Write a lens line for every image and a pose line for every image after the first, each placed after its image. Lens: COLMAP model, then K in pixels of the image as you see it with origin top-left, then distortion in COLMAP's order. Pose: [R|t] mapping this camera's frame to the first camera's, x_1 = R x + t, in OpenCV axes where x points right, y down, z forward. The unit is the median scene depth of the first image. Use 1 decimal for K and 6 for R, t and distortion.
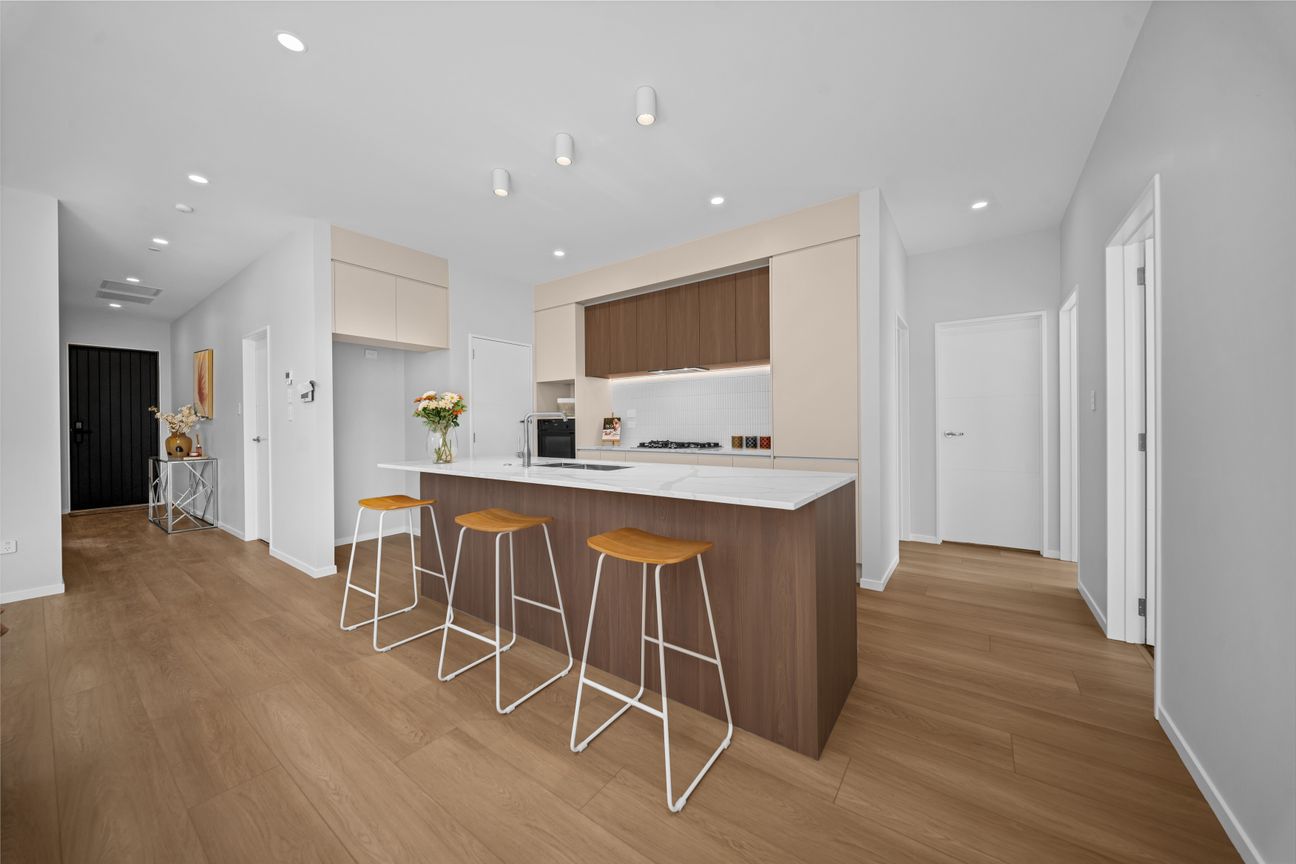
lens RADIAL K [[446.8, 0, 648.9], [0, 446.8, 427.8], [0, 0, 1]] dist [0.004967, -0.004752]
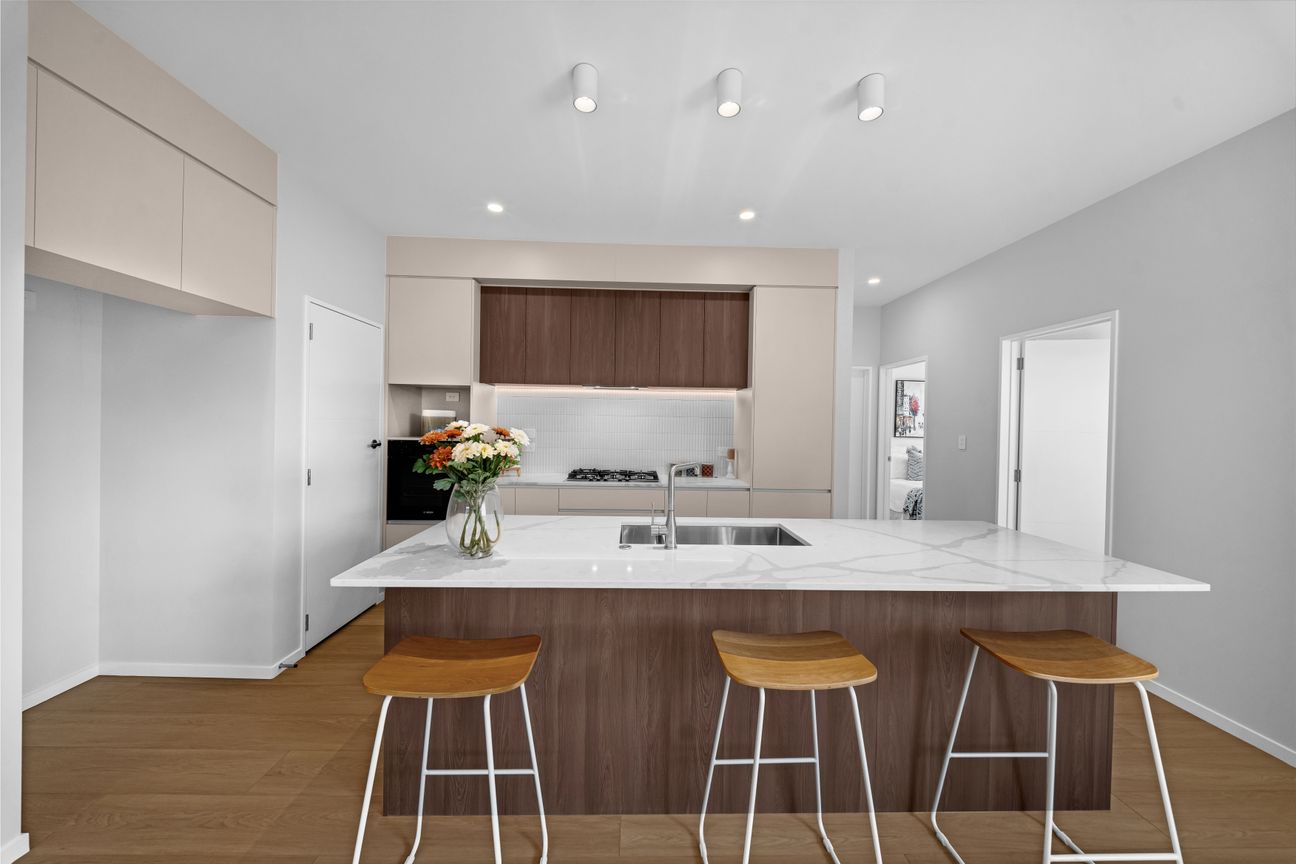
lens RADIAL K [[446.8, 0, 648.9], [0, 446.8, 427.8], [0, 0, 1]] dist [0.004967, -0.004752]
pose [[0.795019, 0.018495, 0.606302, -0.401865], [-0.020095, 0.999789, -0.004148, -0.049582], [-0.606251, -0.008886, 0.795224, 0.287688]]
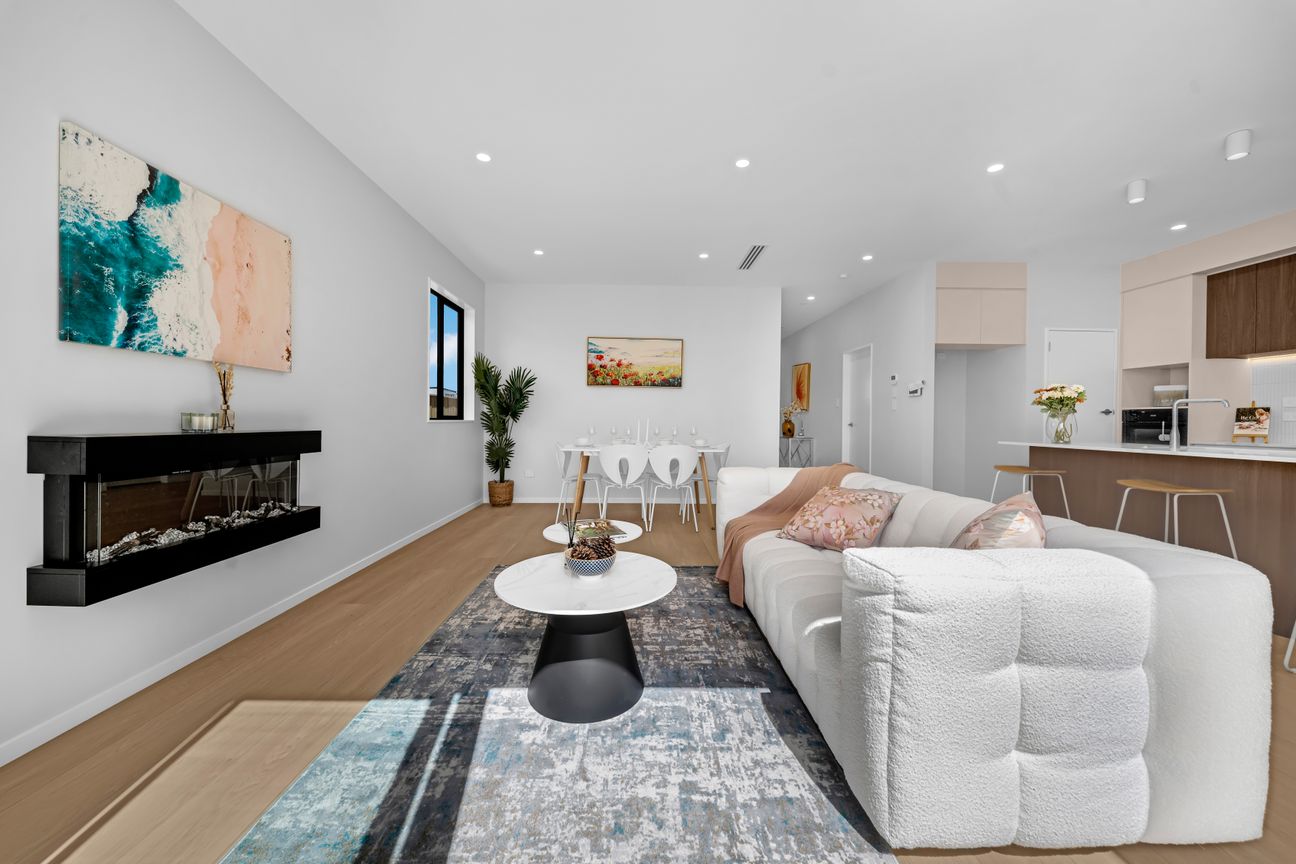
lens RADIAL K [[472.5, 0, 646.5], [0, 472.5, 424.9], [0, 0, 1]] dist [0.006416, -0.005564]
pose [[0.613272, 0.022436, -0.789553, -0.094330], [-0.021146, 0.999705, 0.011982, 0.024431], [0.789589, 0.009348, 0.613565, -0.428288]]
